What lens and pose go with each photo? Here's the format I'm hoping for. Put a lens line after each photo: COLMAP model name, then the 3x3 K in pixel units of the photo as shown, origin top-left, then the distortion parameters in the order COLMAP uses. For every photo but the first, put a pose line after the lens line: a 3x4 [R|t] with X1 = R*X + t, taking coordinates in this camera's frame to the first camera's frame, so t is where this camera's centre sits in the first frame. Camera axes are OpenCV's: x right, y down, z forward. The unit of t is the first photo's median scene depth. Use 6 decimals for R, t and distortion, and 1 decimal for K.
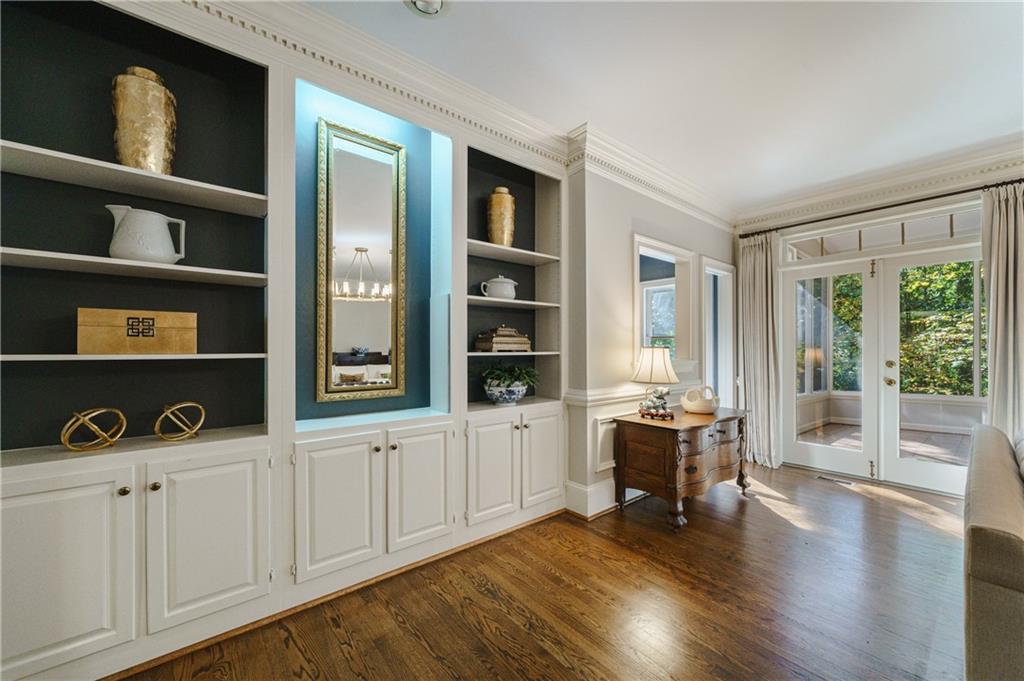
lens RADIAL K [[399.3, 0, 537.9], [0, 399.3, 346.9], [0, 0, 1]] dist [0.001595, 0.000445]
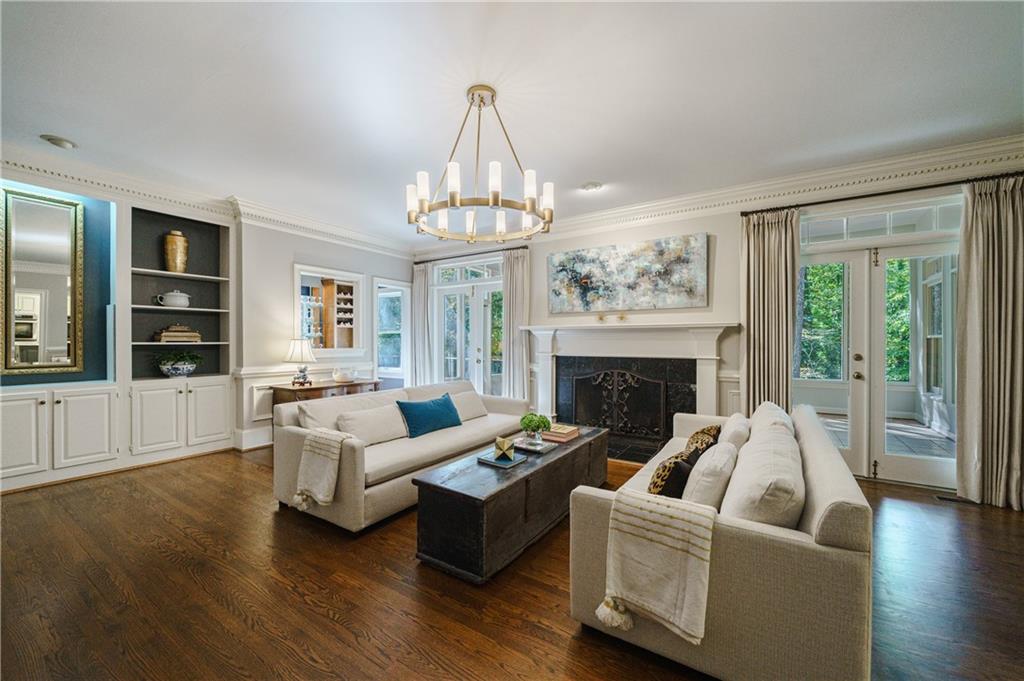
lens RADIAL K [[399.3, 0, 511.7], [0, 399.3, 342.7], [0, 0, 1]] dist [0.001595, 0.000445]
pose [[0.964453, 0.000976, 0.264254, 0.715567], [-0.003039, 0.999968, 0.007398, -0.000970], [-0.264239, -0.007938, 0.964425, -0.754656]]
